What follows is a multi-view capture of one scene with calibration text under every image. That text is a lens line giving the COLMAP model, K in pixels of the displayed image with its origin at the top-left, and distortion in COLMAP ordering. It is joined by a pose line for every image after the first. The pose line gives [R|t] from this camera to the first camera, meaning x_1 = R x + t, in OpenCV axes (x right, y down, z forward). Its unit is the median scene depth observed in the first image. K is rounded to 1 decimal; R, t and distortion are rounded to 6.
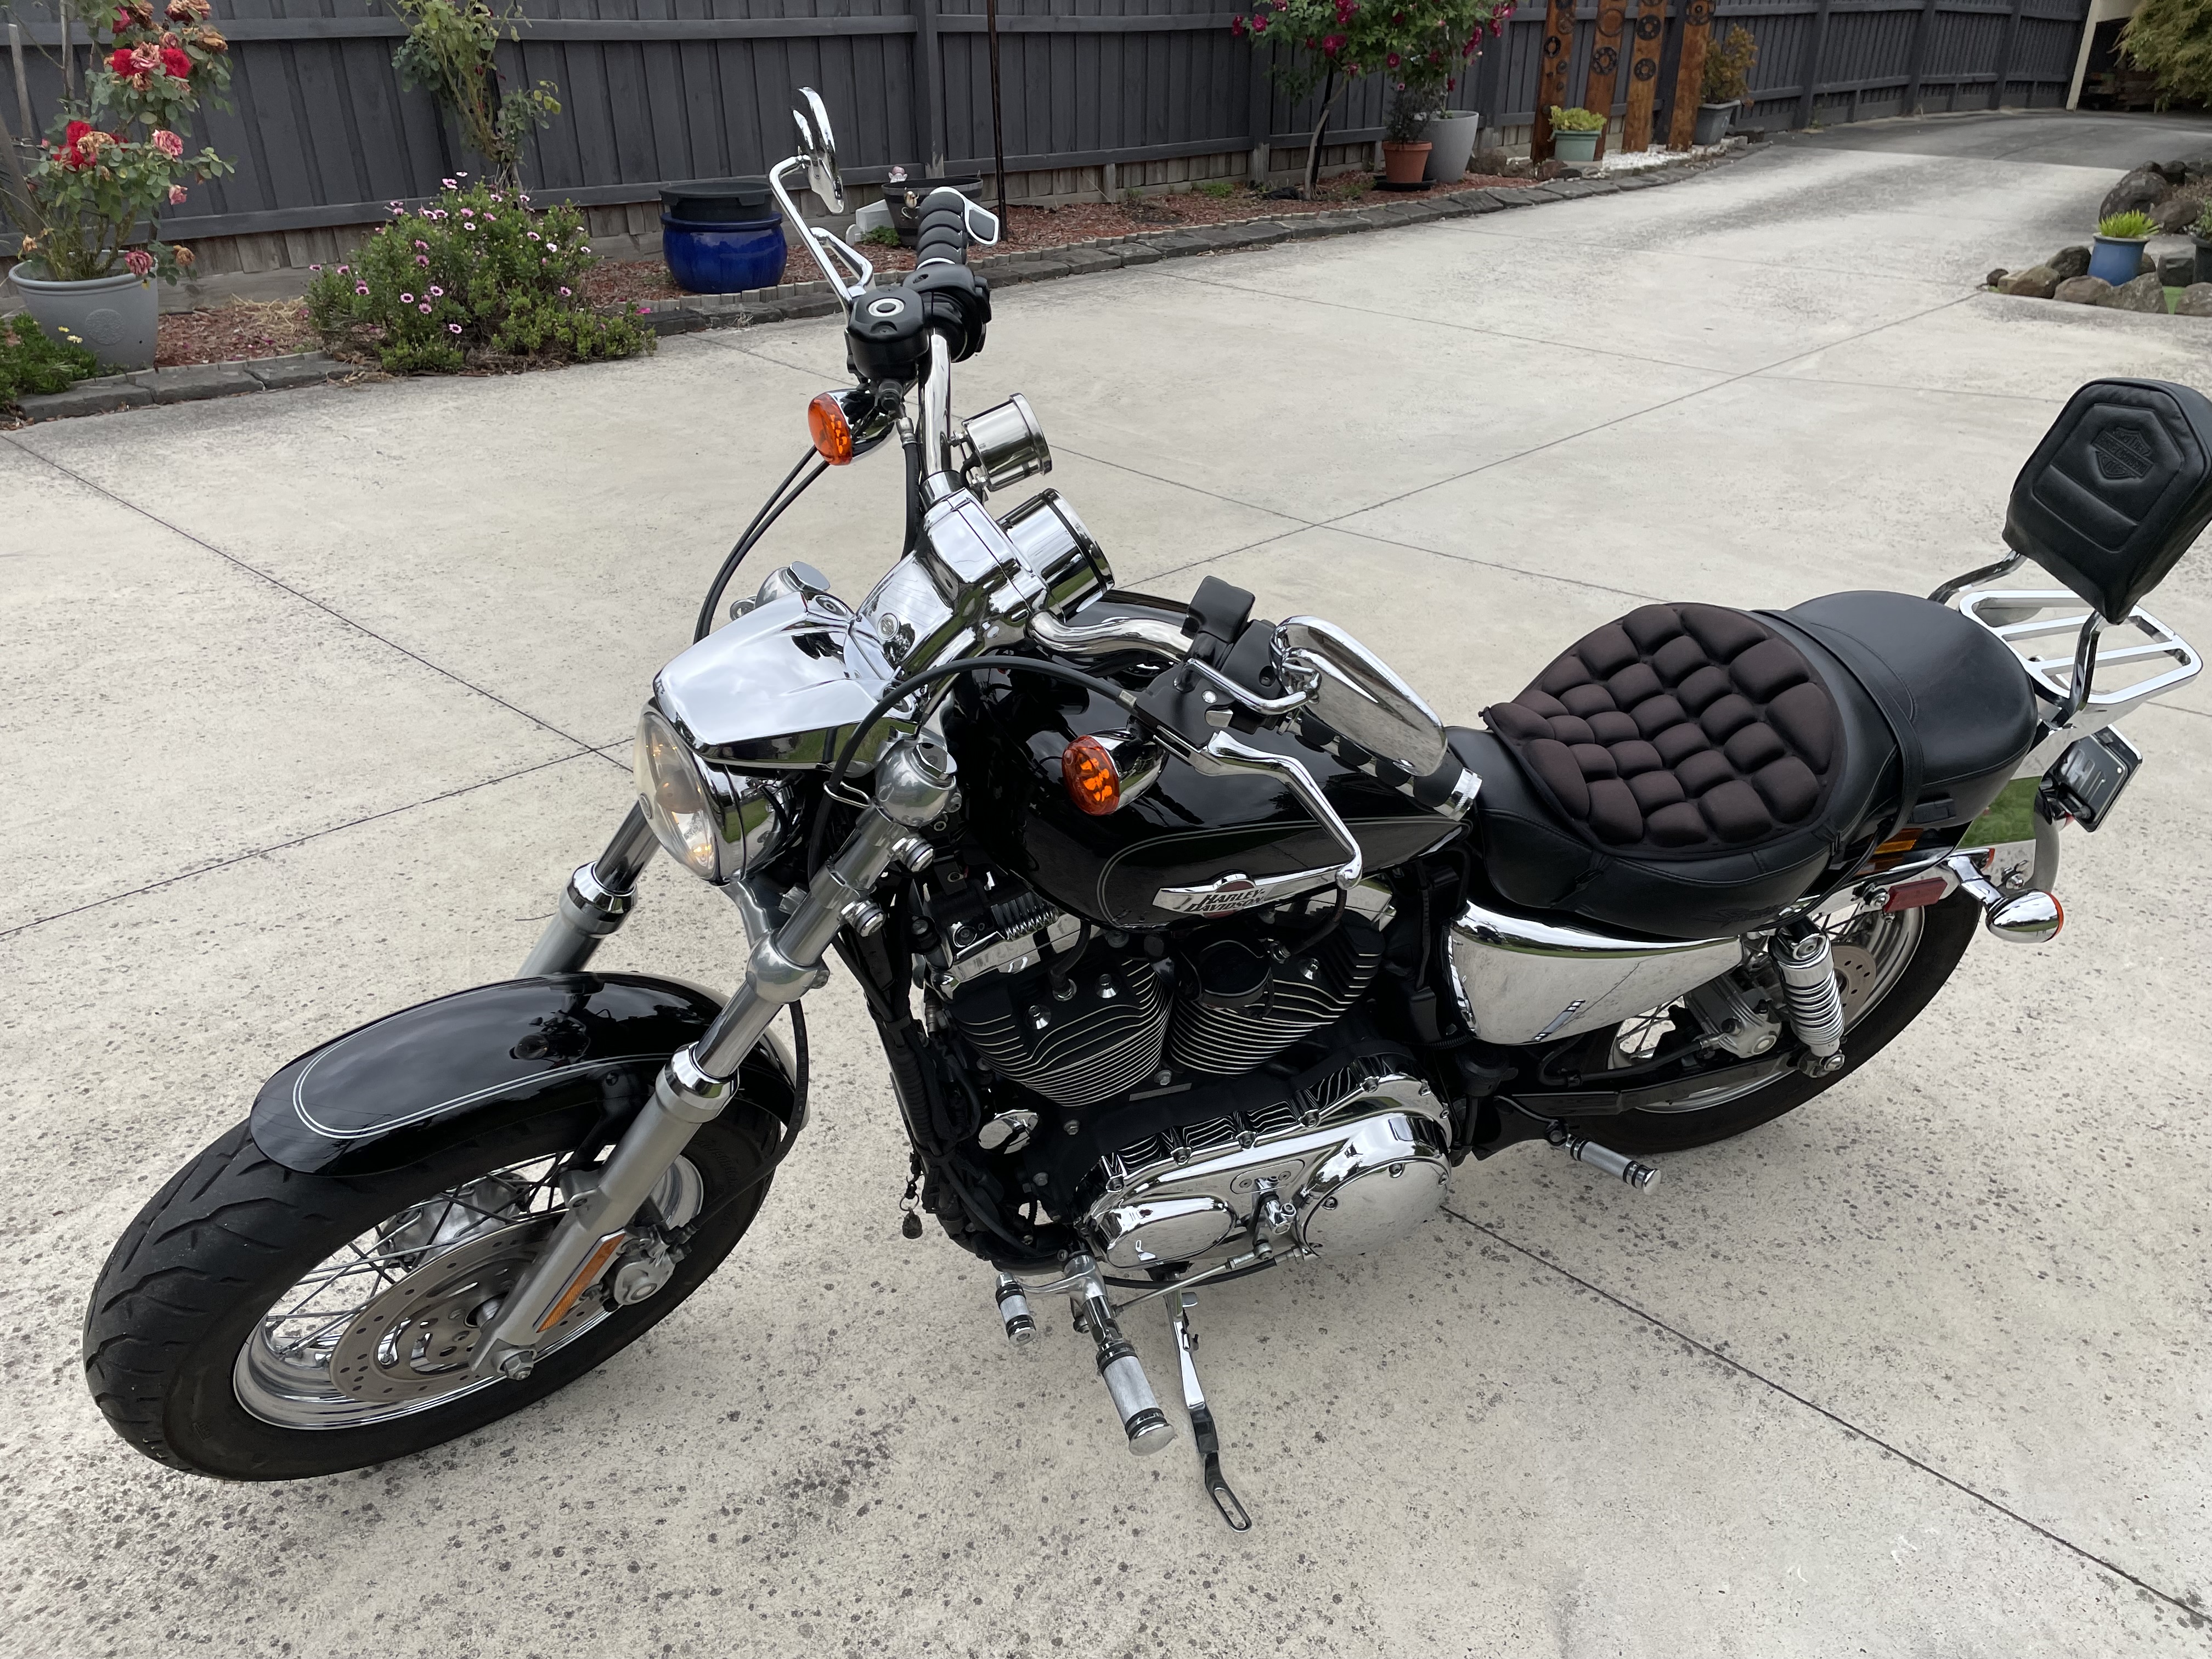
lens RADIAL K [[1660.5, 0, 1135.0], [0, 1660.5, 834.8], [0, 0, 1]] dist [0.087135, -0.104214]
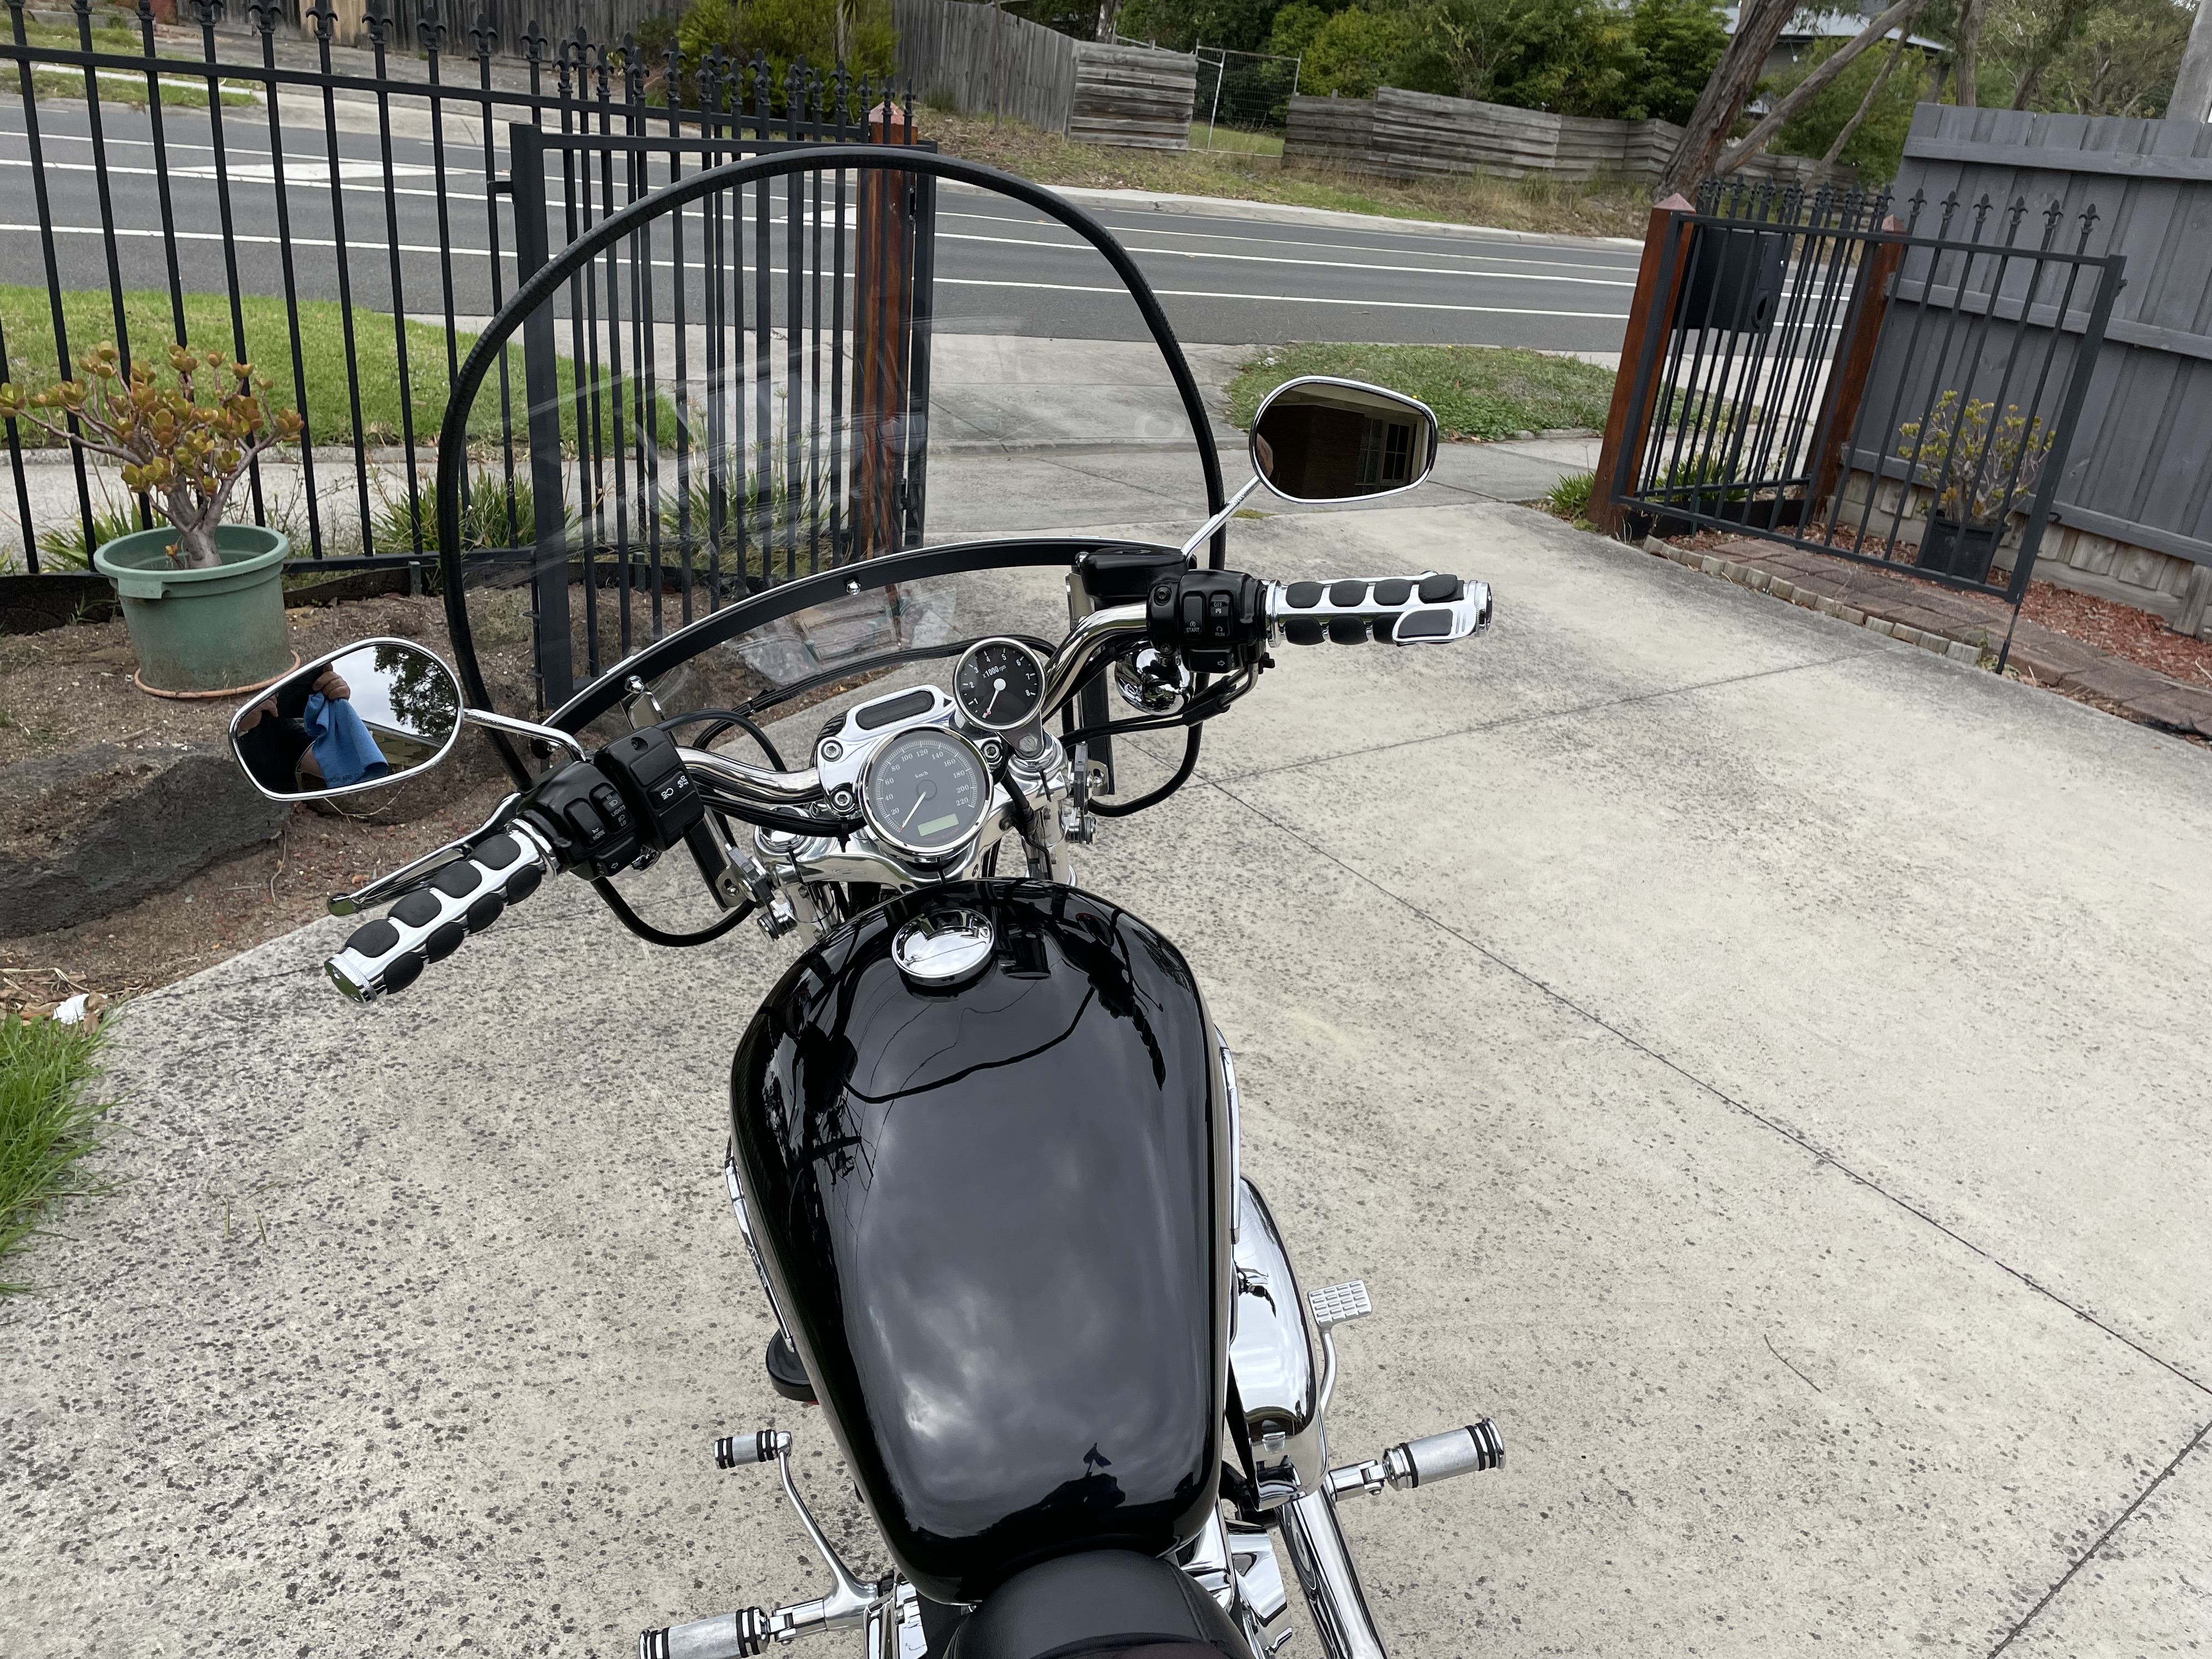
lens RADIAL K [[1660.5, 0, 1104.3], [0, 1660.5, 845.1], [0, 0, 1]] dist [0.087135, -0.104214]
pose [[-0.162645, 0.369248, -0.914988, 0.562454], [-0.573387, 0.719307, 0.392204, -0.405081], [0.802978, 0.588432, 0.094730, 0.748796]]
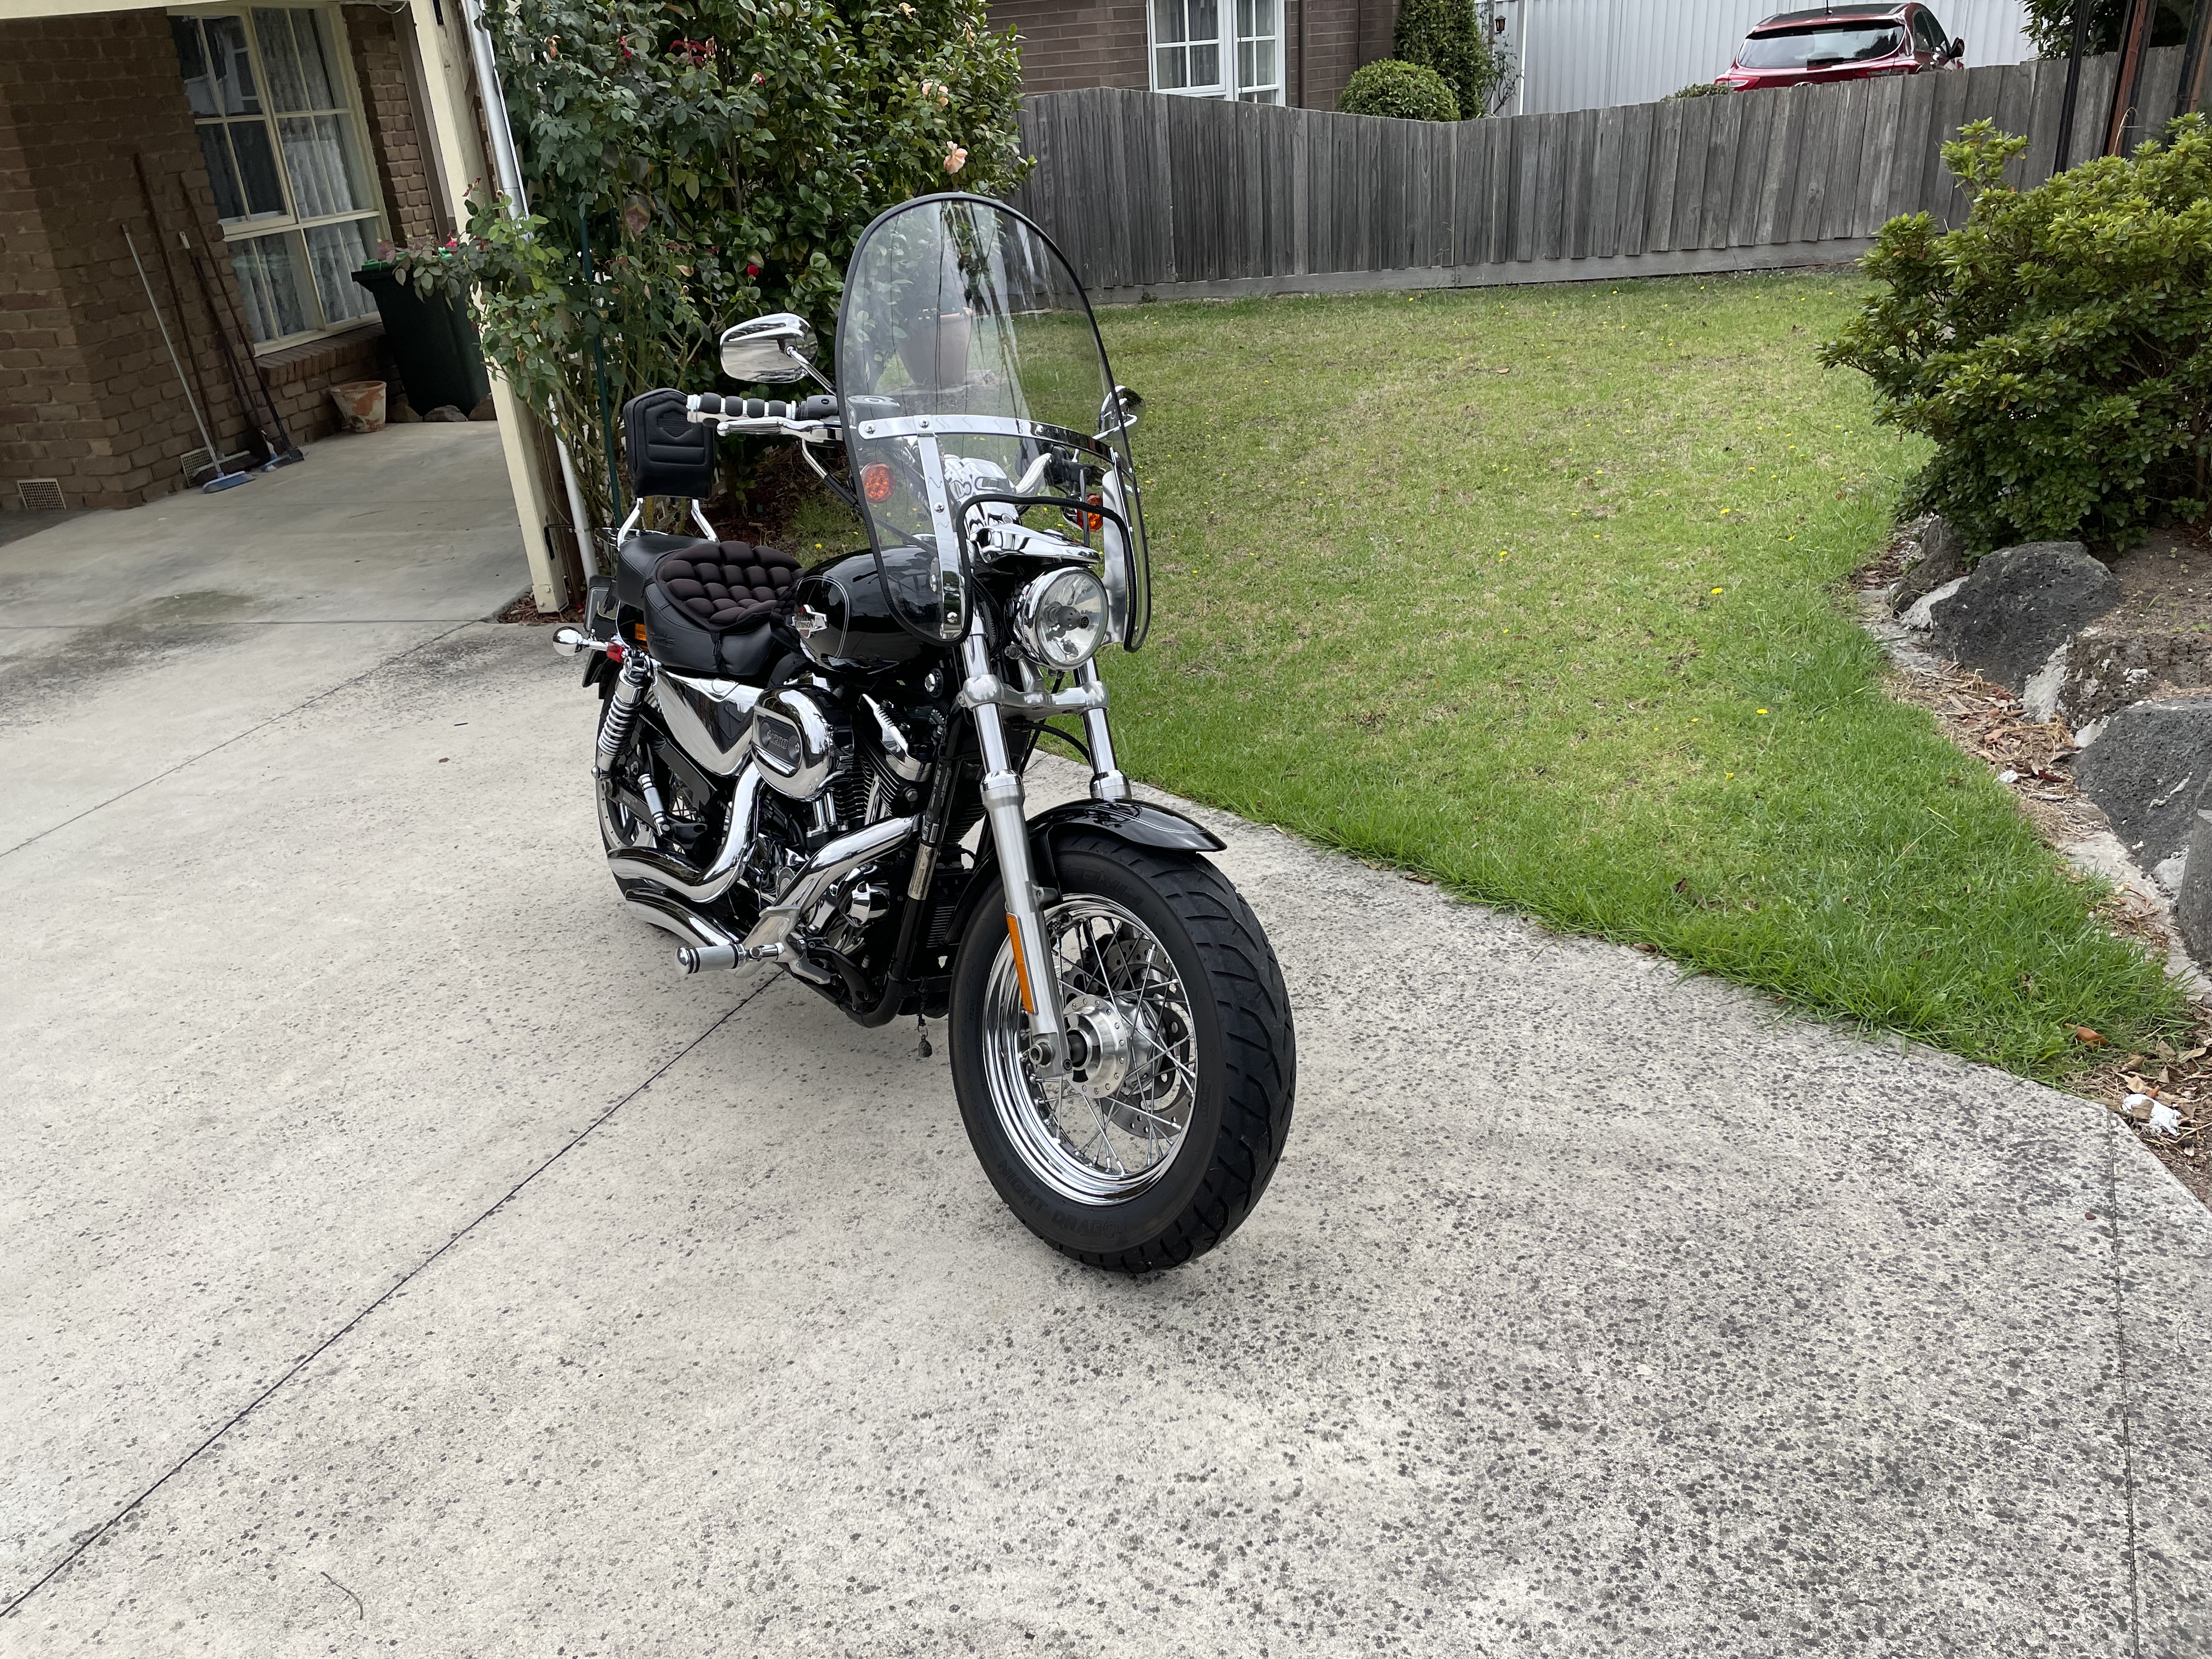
lens RADIAL K [[1660.5, 0, 1091.2], [0, 1660.5, 839.0], [0, 0, 1]] dist [0.087135, -0.104214]
pose [[-0.287346, -0.385266, 0.876928, -1.431188], [0.533917, 0.695679, 0.480587, -0.536193], [-0.795214, 0.606301, 0.005800, 0.816678]]
